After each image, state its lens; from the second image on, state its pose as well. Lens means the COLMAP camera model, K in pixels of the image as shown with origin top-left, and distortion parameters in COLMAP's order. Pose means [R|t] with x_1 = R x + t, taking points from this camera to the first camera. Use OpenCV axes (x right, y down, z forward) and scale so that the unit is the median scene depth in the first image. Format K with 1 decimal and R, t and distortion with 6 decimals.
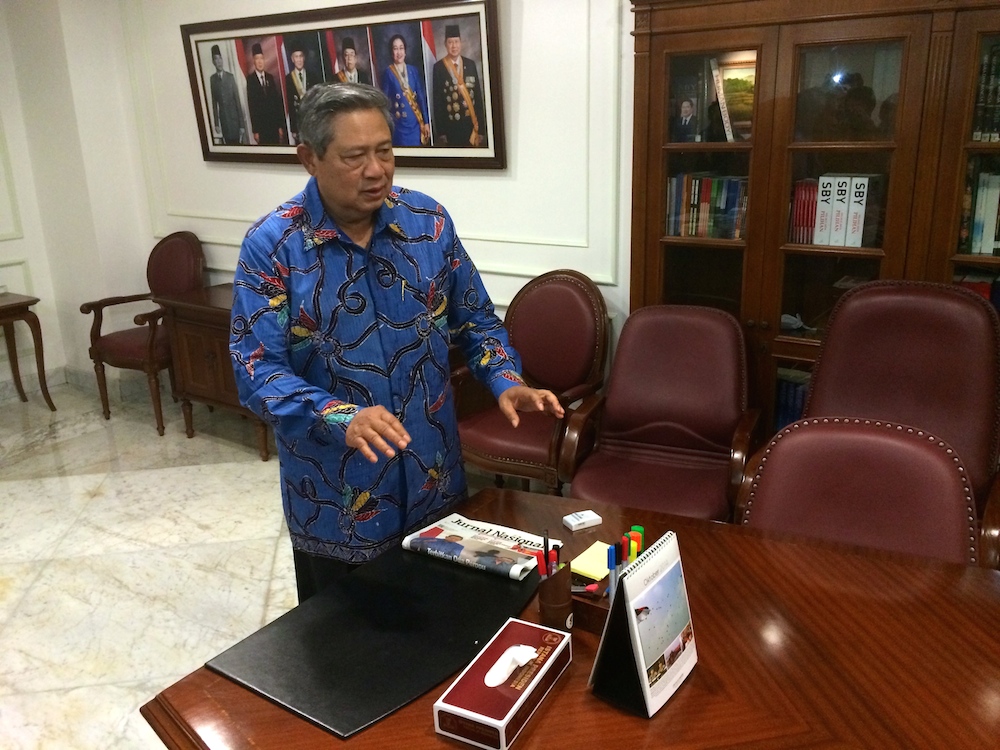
lens RADIAL K [[868.9, 0, 500.0], [0, 868.9, 375.0], [0, 0, 1]] dist [0.111243, -0.155072]
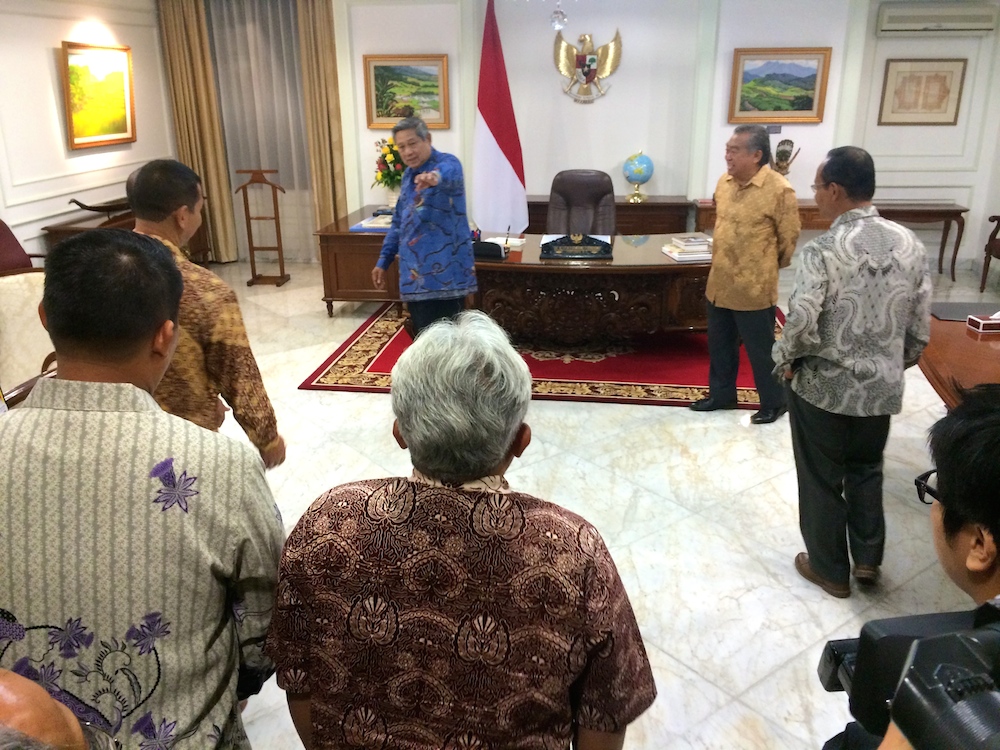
lens RADIAL K [[868.9, 0, 500.0], [0, 868.9, 375.0], [0, 0, 1]] dist [0.111243, -0.155072]
pose [[0.489809, 0.303542, -0.817282, 0.579516], [-0.258957, 0.945779, 0.196069, 0.128826], [0.832483, 0.115605, 0.541855, -0.670944]]
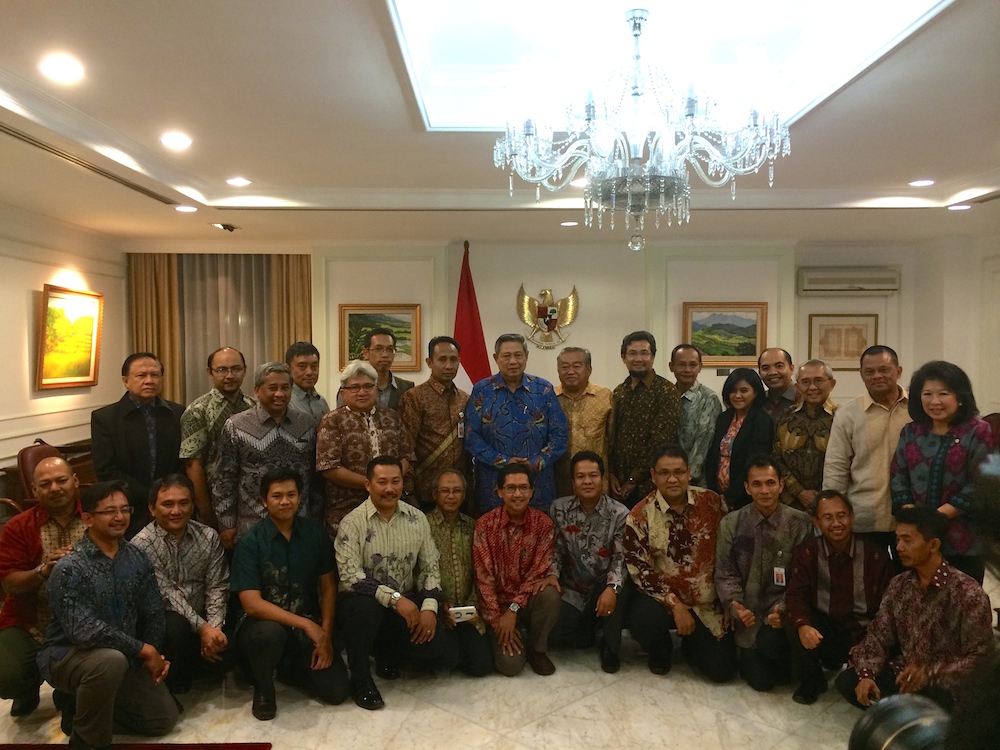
lens RADIAL K [[868.9, 0, 500.0], [0, 868.9, 375.0], [0, 0, 1]] dist [0.111243, -0.155072]
pose [[0.611503, 0.045562, -0.789929, 0.448865], [-0.242309, 0.961159, -0.132139, 0.258112], [0.753226, 0.272210, 0.598792, -0.838489]]
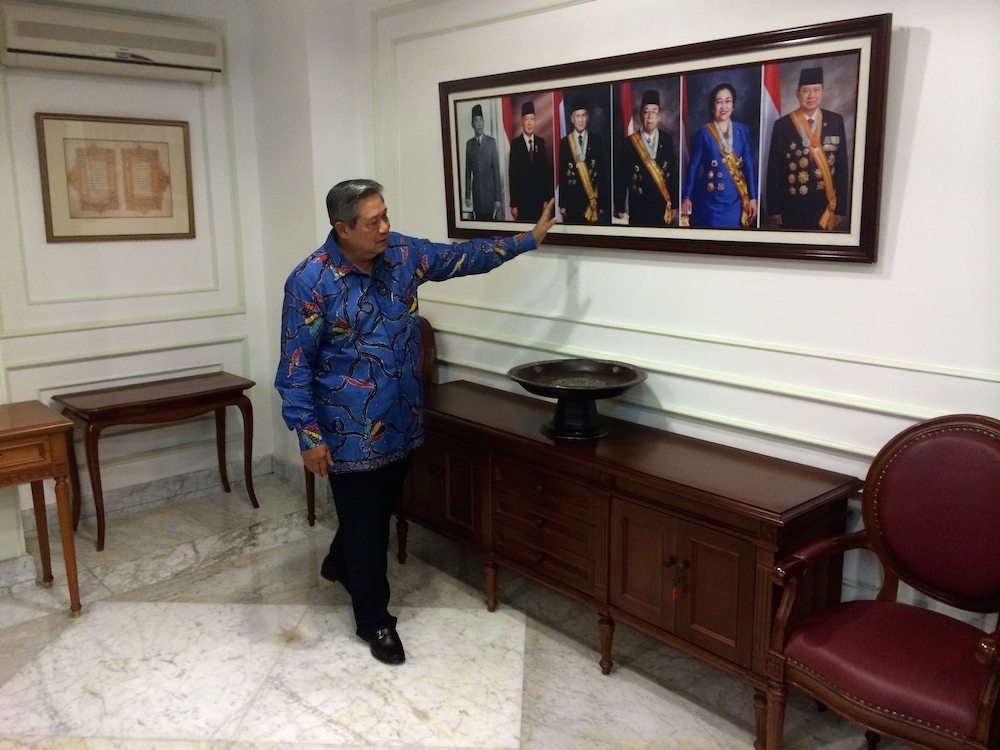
lens RADIAL K [[868.9, 0, 500.0], [0, 868.9, 375.0], [0, 0, 1]] dist [0.111243, -0.155072]
pose [[0.977350, 0.068207, -0.200336, -0.128817], [-0.084720, 0.993576, -0.075035, -0.060978], [0.193931, 0.090308, 0.976850, 0.231719]]
